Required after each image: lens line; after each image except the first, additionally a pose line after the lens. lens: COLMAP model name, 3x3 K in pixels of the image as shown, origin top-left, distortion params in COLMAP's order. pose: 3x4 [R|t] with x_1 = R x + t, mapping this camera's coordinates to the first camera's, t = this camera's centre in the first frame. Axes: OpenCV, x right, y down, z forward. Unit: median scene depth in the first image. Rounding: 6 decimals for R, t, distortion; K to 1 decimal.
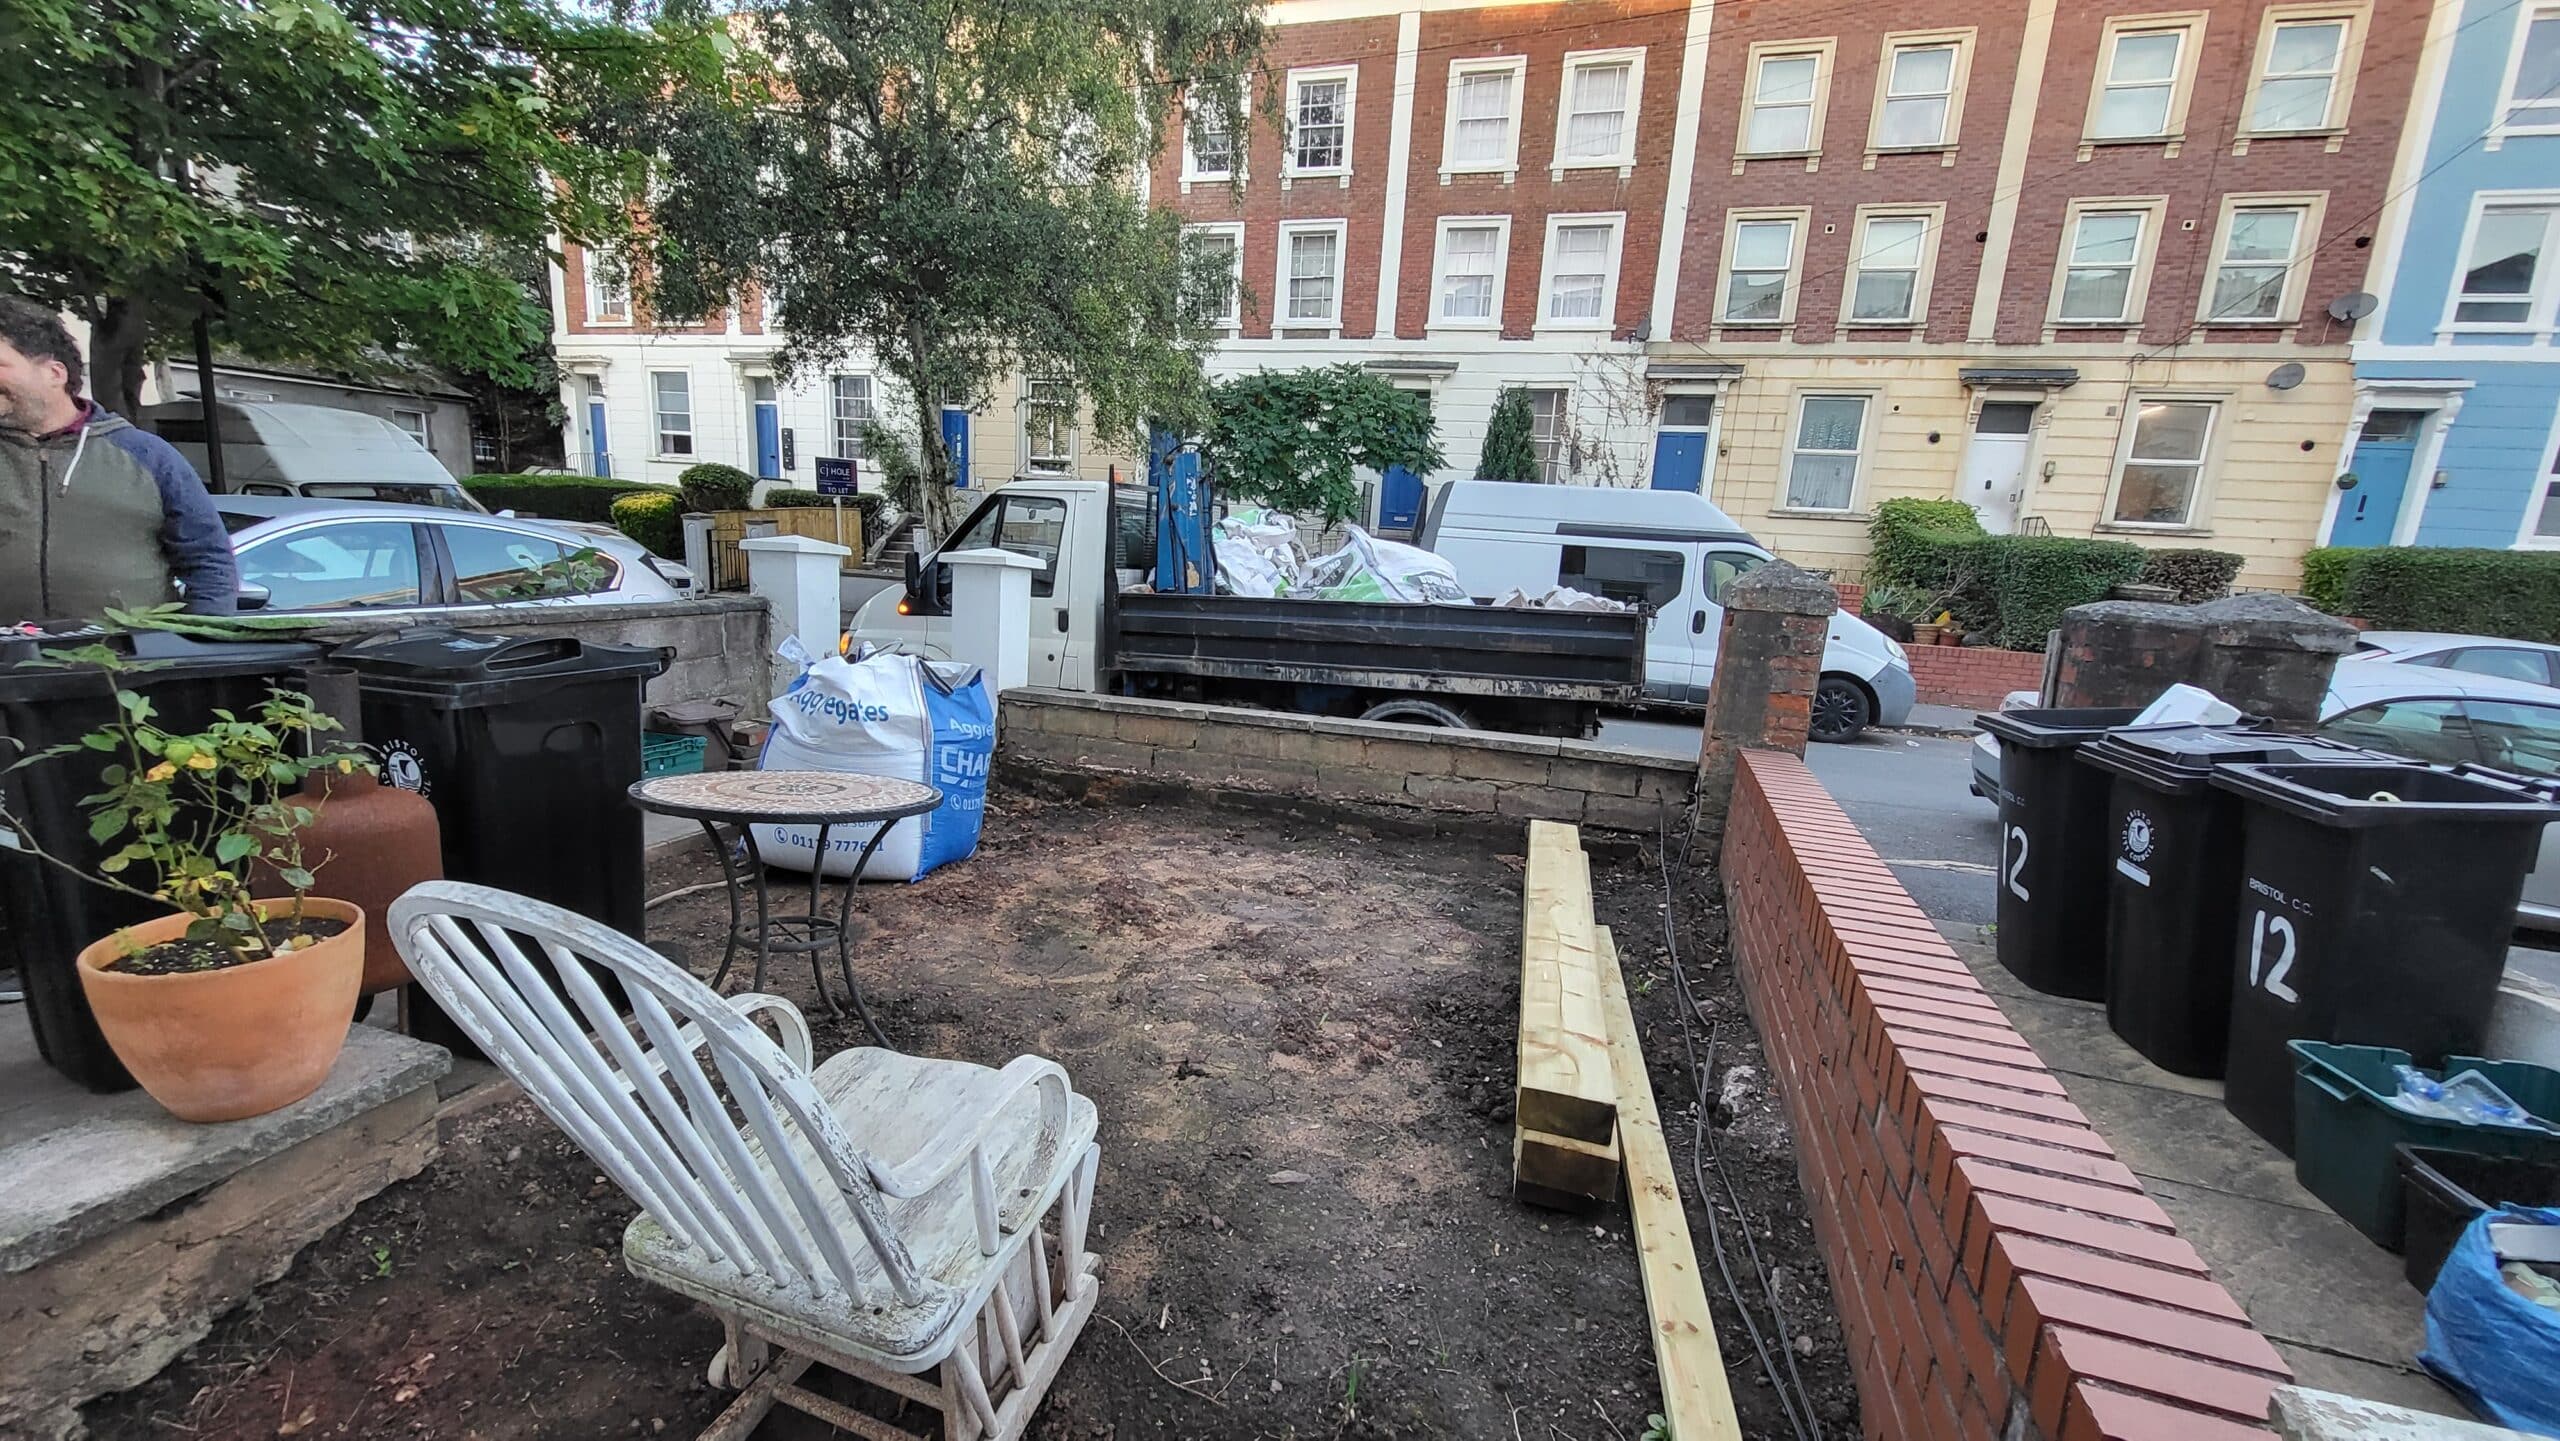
lens RADIAL K [[984.3, 0, 1280.0], [0, 984.3, 720.5], [0, 0, 1]] dist [-0.000327, 0.000000]
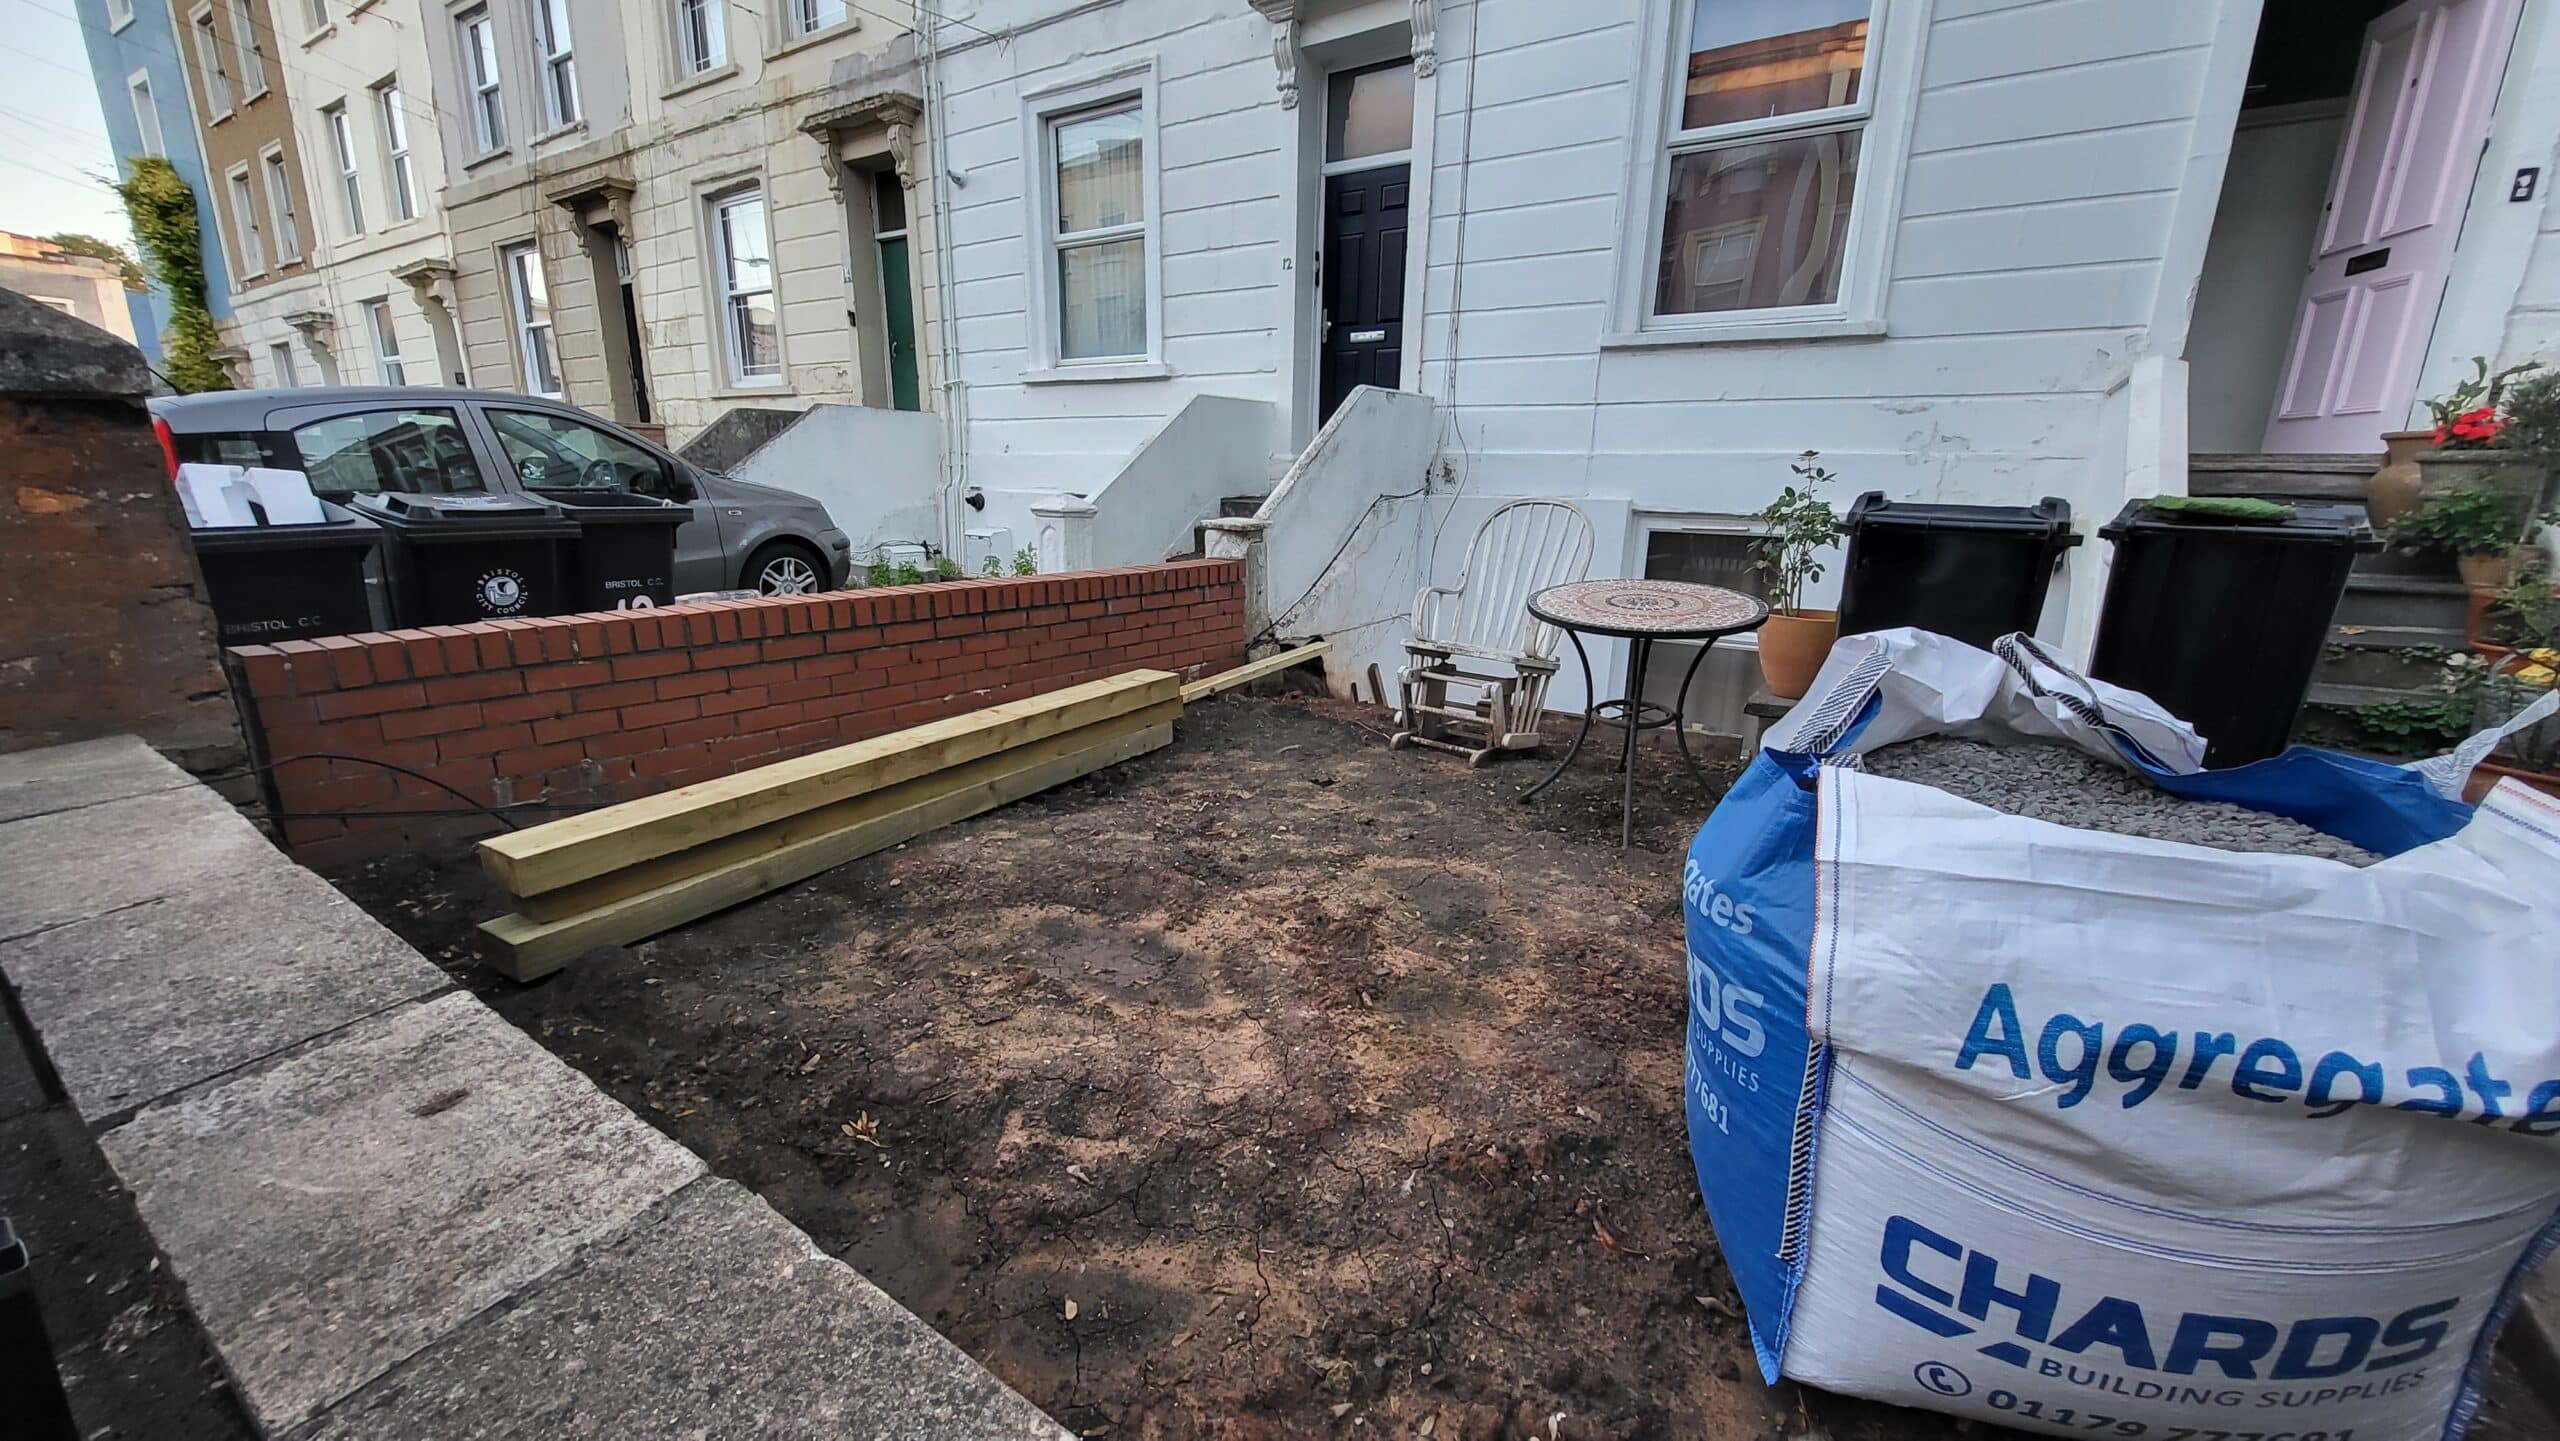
lens RADIAL K [[984.3, 0, 1280.0], [0, 984.3, 720.5], [0, 0, 1]] dist [-0.000327, 0.000000]
pose [[-0.950197, -0.141443, 0.277705, -0.303861], [-0.008760, 0.902847, 0.429872, -0.229667], [-0.311527, 0.406031, -0.859122, 1.634418]]
